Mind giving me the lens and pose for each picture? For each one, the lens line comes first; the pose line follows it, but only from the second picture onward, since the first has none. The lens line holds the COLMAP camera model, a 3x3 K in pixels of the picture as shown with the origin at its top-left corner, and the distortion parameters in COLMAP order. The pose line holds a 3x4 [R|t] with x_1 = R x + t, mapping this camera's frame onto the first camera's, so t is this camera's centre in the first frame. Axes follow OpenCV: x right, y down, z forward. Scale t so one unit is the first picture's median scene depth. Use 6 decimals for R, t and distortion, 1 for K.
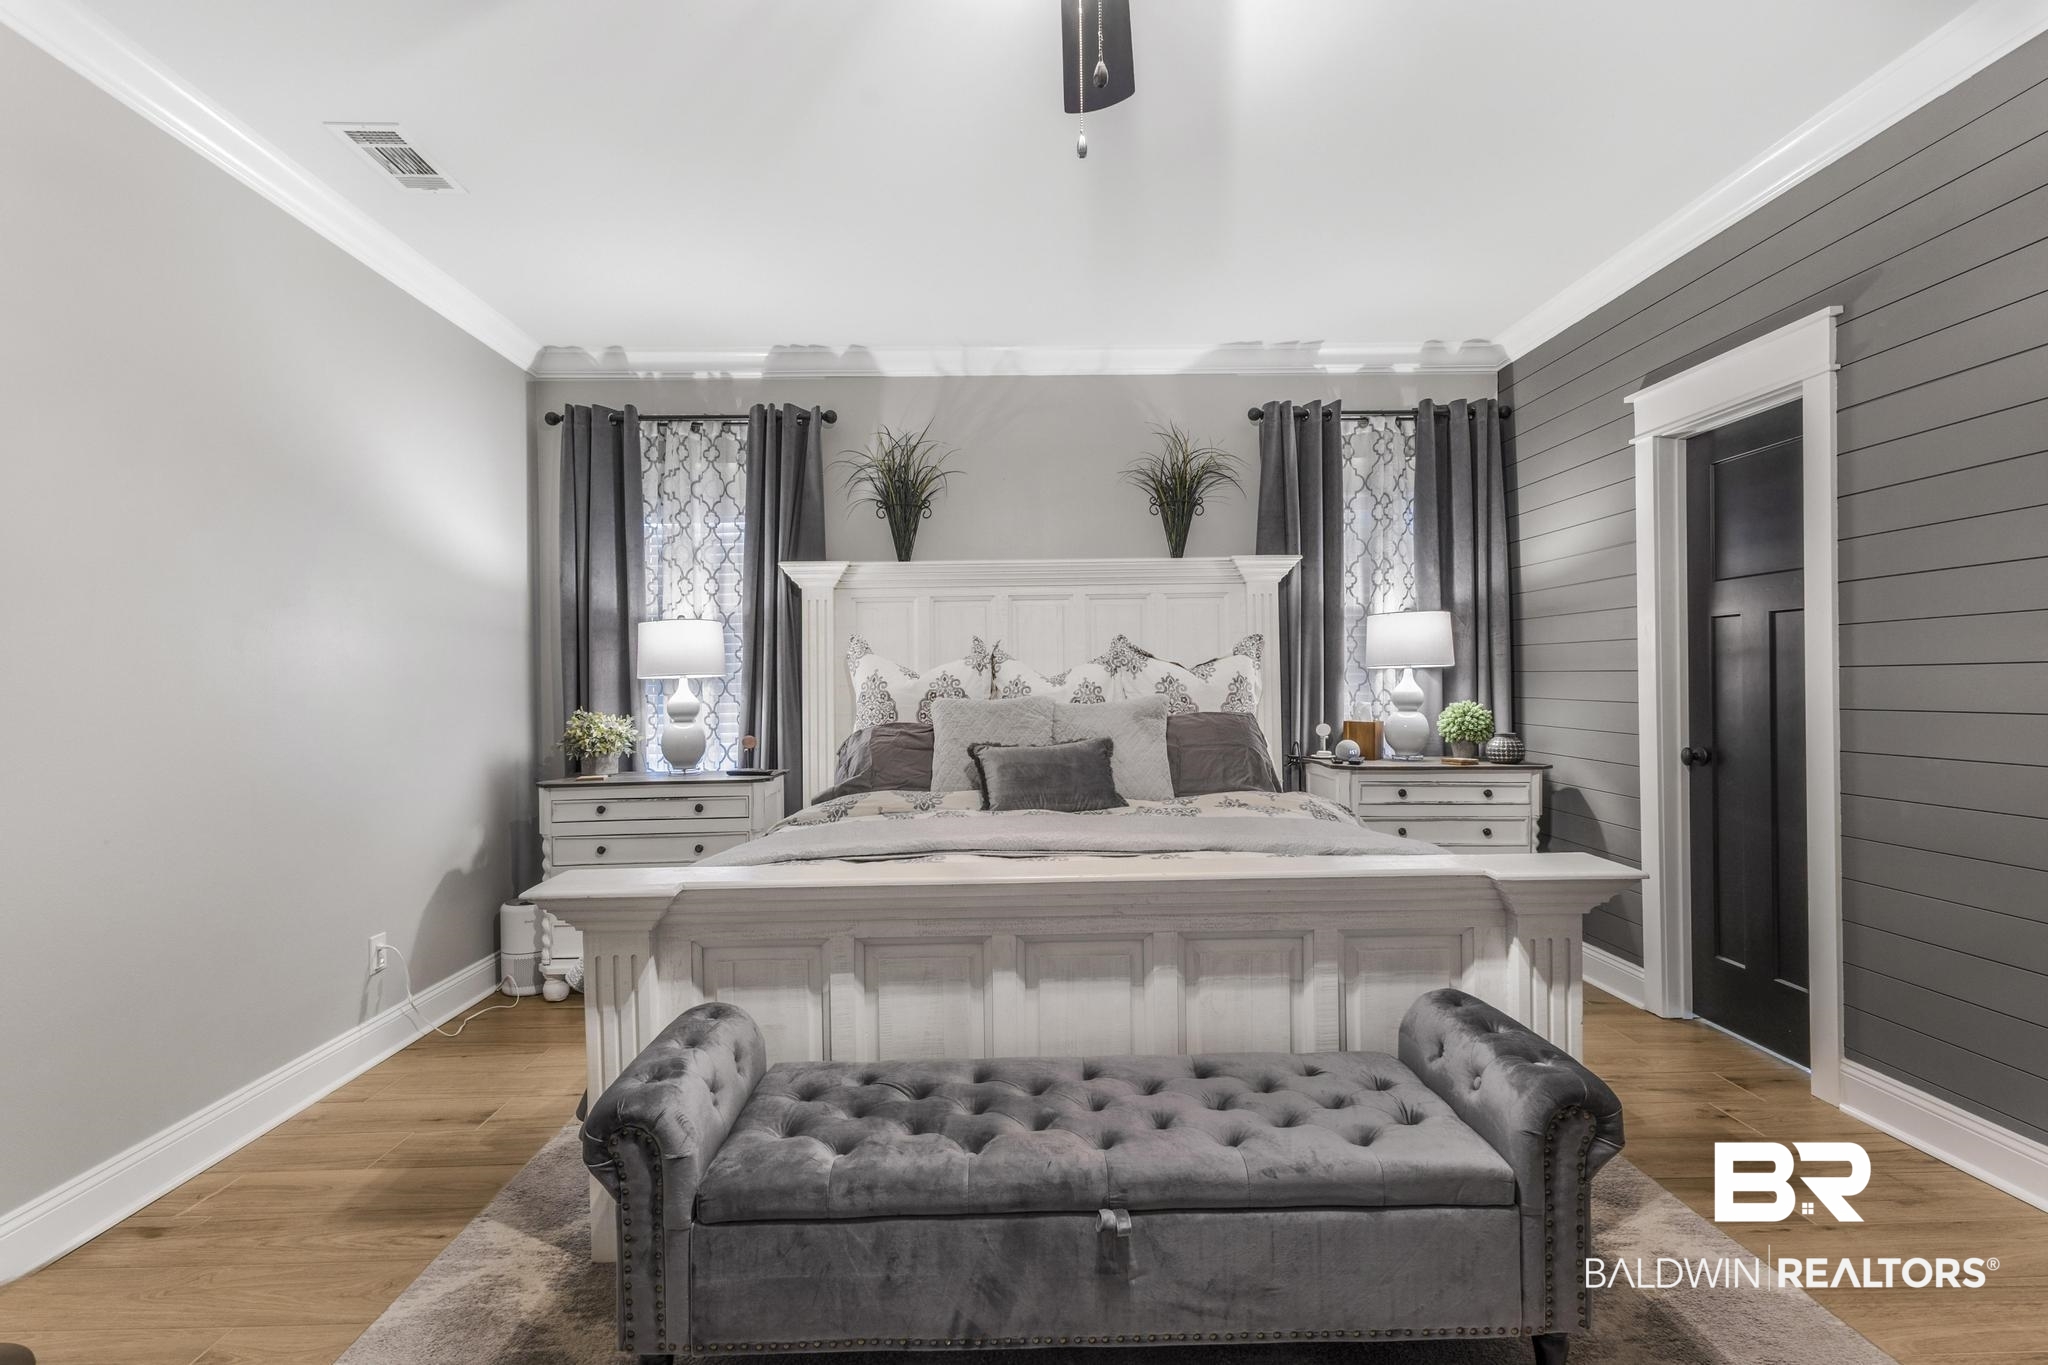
lens RADIAL K [[960.2, 0, 1016.7], [0, 960.2, 684.4], [0, 0, 1]] dist [0.011152, -0.003786]
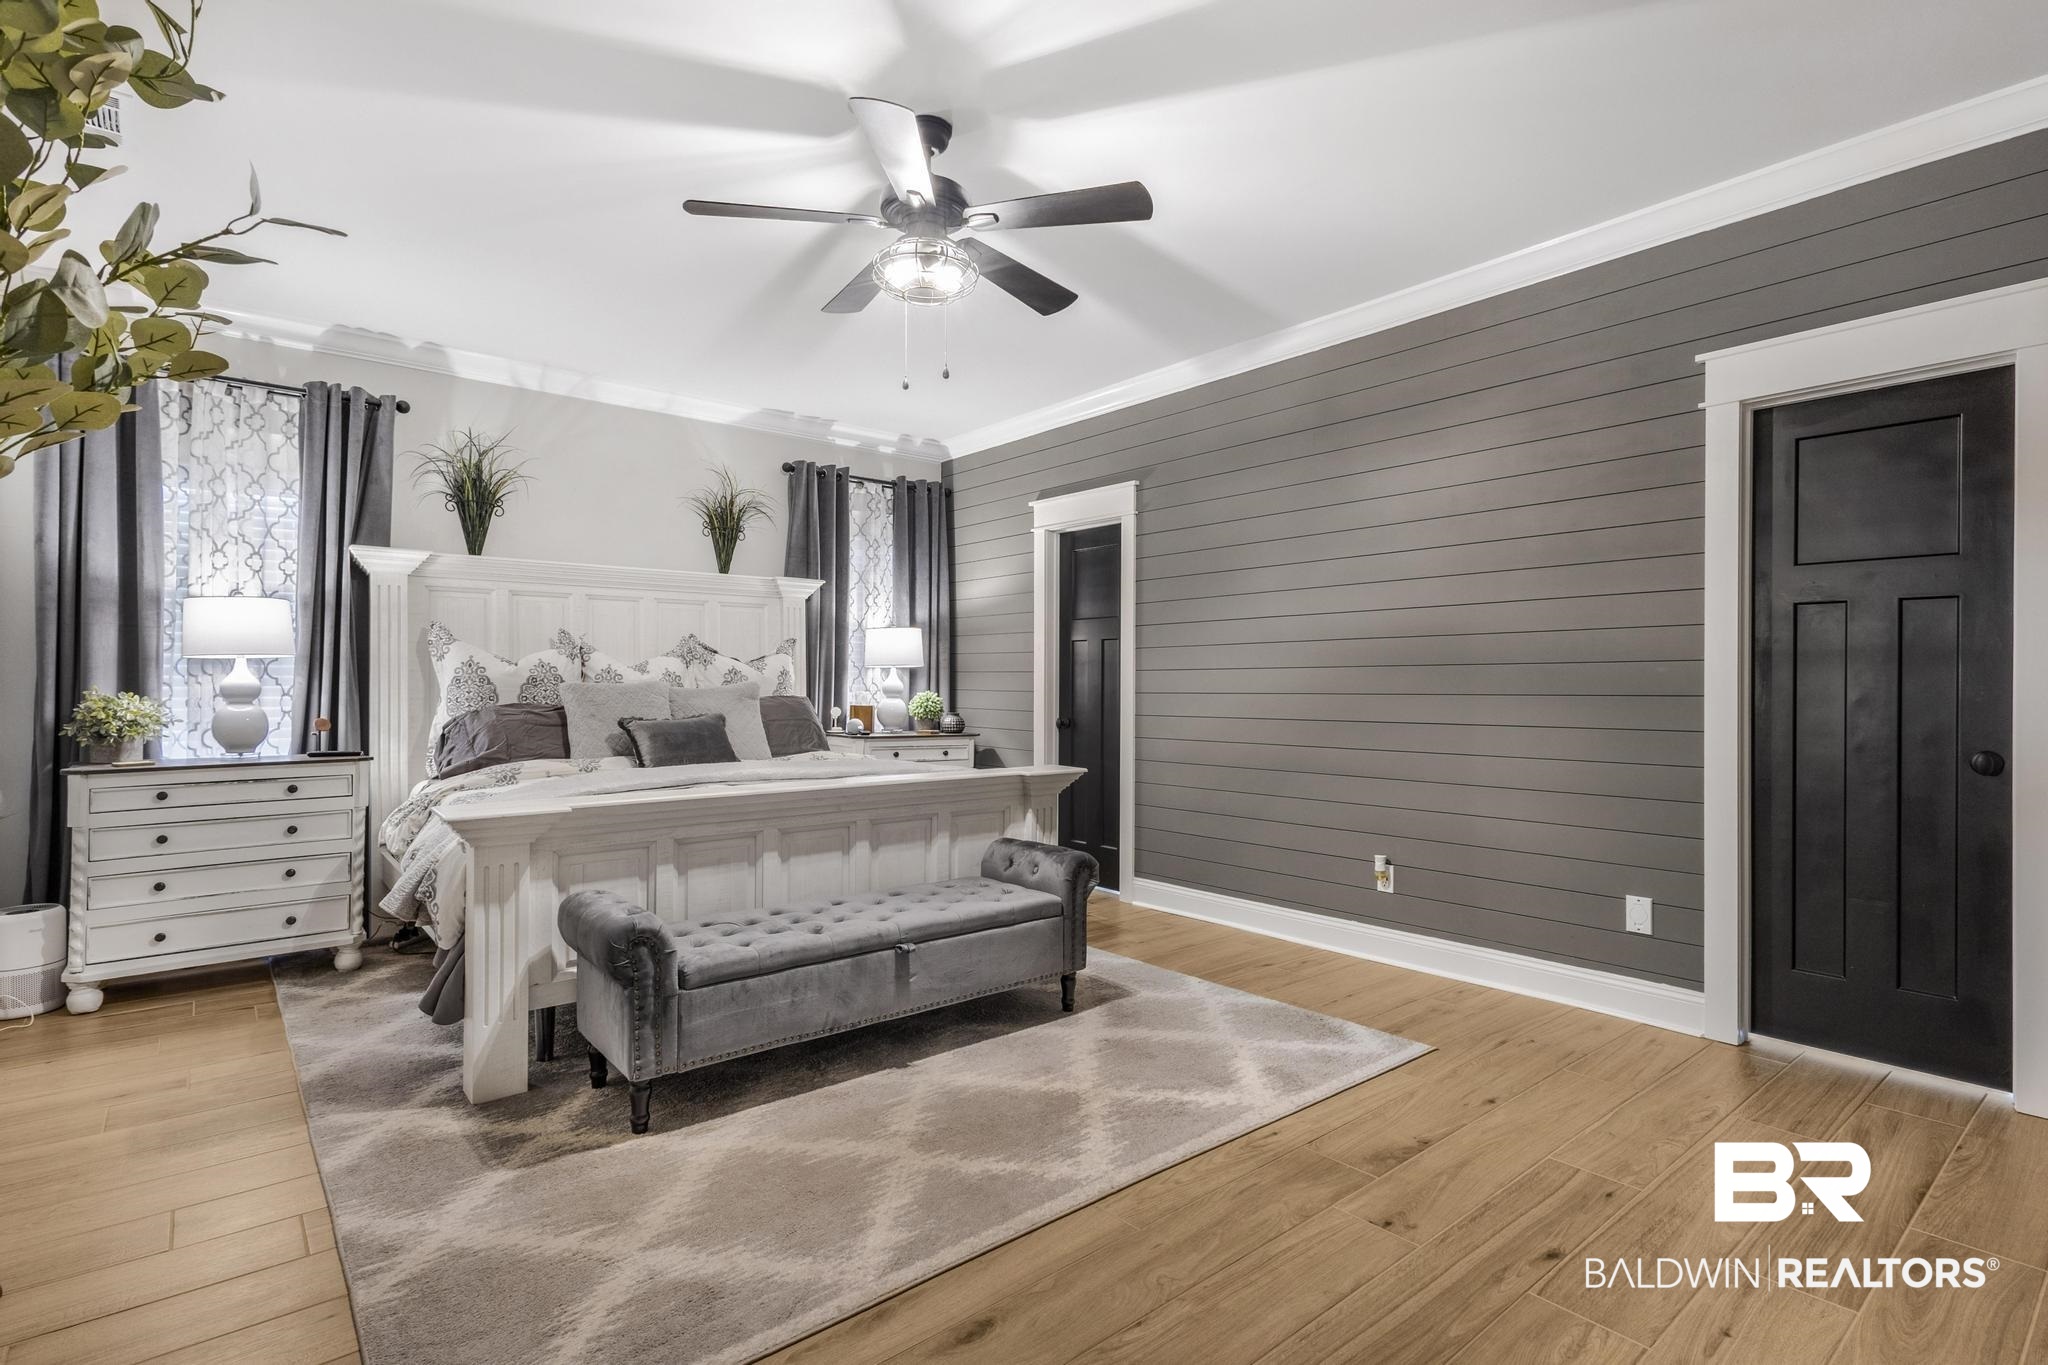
lens RADIAL K [[960.2, 0, 1028.4], [0, 960.2, 681.2], [0, 0, 1]] dist [0.011152, -0.003786]
pose [[0.783256, 0.016681, 0.621475, -0.327211], [-0.012334, 0.999860, -0.011292, 0.017997], [-0.621577, 0.001179, 0.783352, -0.232726]]
